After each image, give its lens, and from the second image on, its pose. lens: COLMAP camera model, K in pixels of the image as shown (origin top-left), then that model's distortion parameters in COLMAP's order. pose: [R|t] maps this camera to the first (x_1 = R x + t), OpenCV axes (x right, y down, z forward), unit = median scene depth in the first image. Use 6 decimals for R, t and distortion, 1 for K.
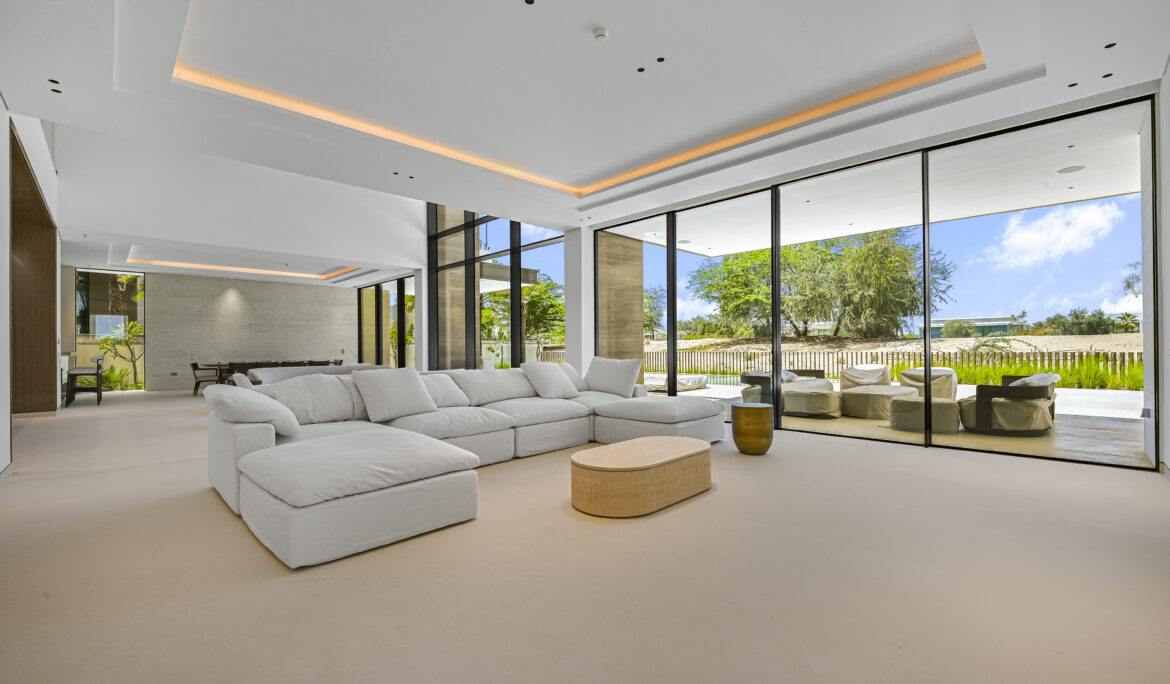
lens RADIAL K [[492.3, 0, 583.5], [0, 492.3, 347.4], [0, 0, 1]] dist [0.001078, -0.010052]
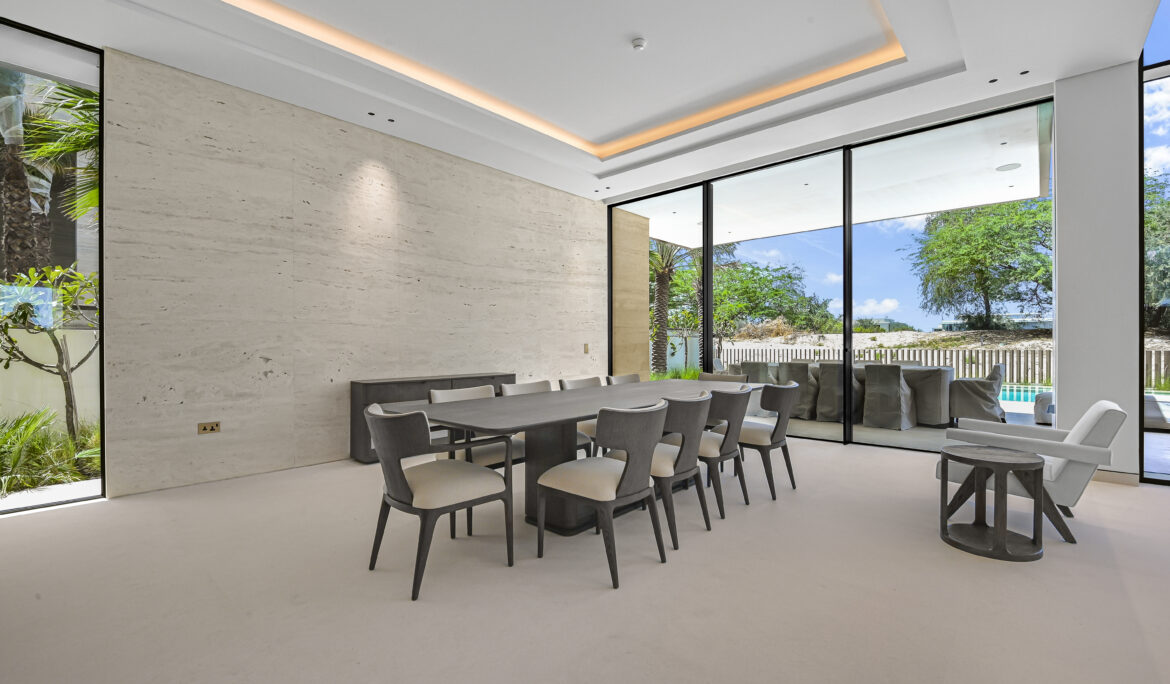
lens RADIAL K [[492.3, 0, 583.5], [0, 492.3, 347.4], [0, 0, 1]] dist [0.001078, -0.010052]
pose [[0.998279, 0.001066, 0.058641, -0.546412], [-0.001482, 0.999974, 0.007047, 0.004429], [-0.058632, -0.007121, 0.998254, 0.604322]]
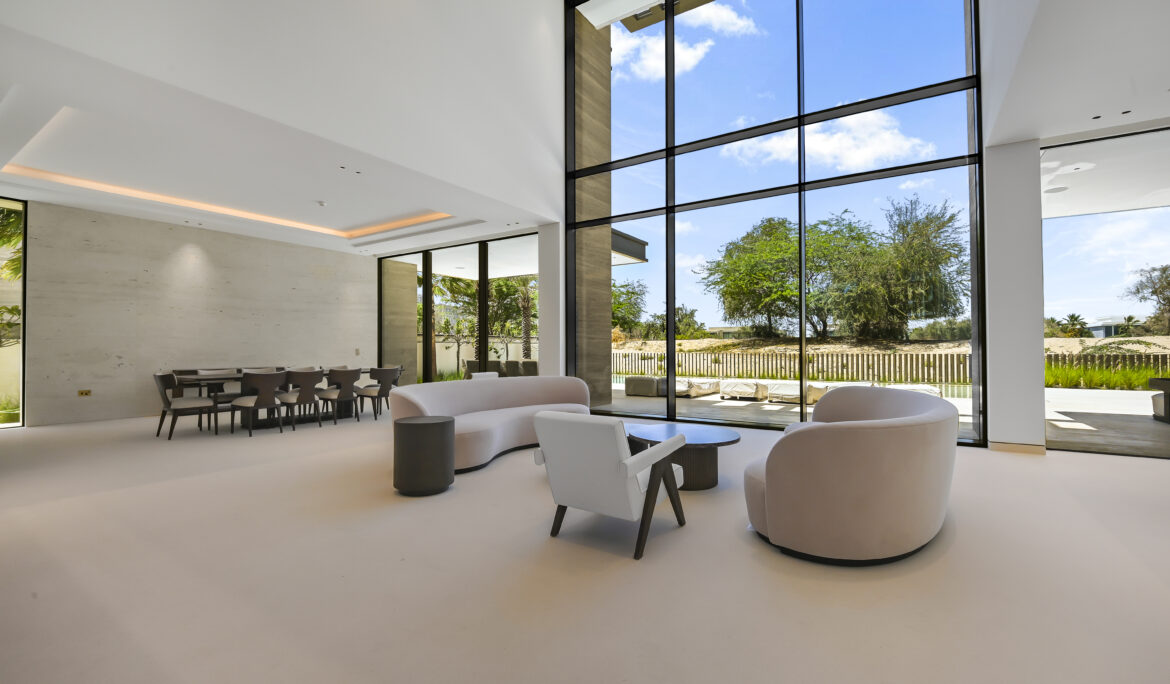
lens RADIAL K [[492.3, 0, 583.5], [0, 492.3, 347.4], [0, 0, 1]] dist [0.001078, -0.010052]
pose [[0.975039, 0.004041, 0.221996, -0.360077], [-0.003670, 0.999991, -0.002081, 0.002722], [-0.222002, 0.001215, 0.975045, 0.303754]]
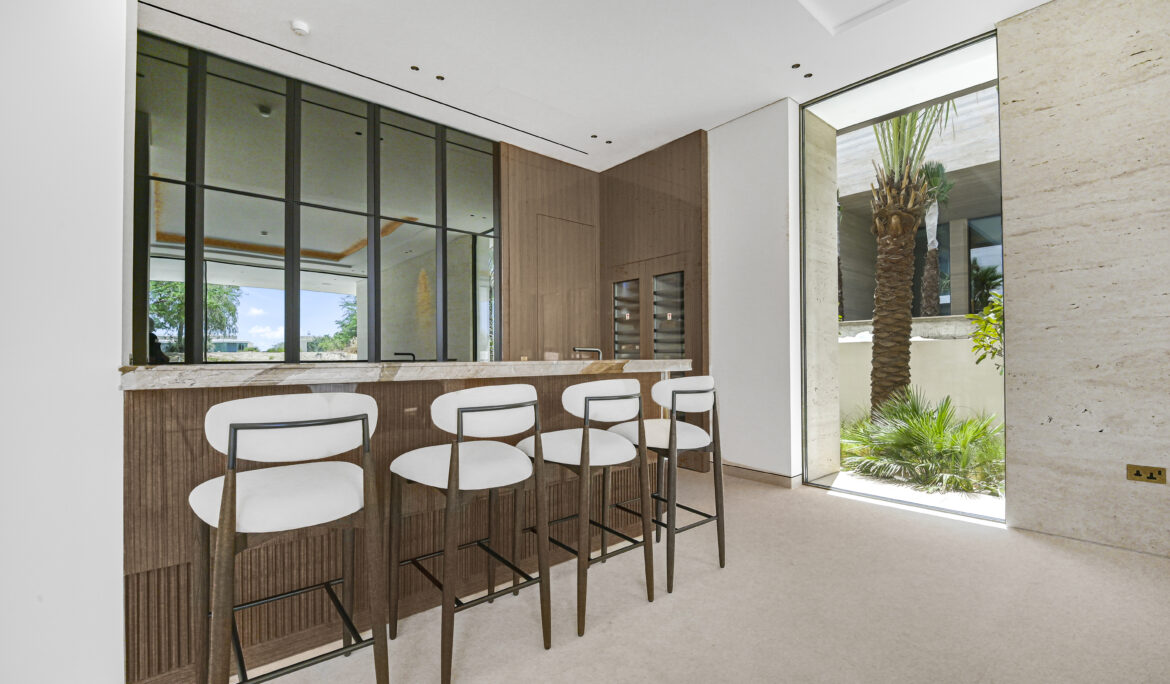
lens RADIAL K [[492.3, 0, 583.5], [0, 492.3, 347.4], [0, 0, 1]] dist [0.001078, -0.010052]
pose [[-0.070743, -0.007107, -0.997469, -0.540044], [0.006953, 0.999947, -0.007618, 0.003244], [0.997470, -0.007475, -0.070690, 0.681246]]
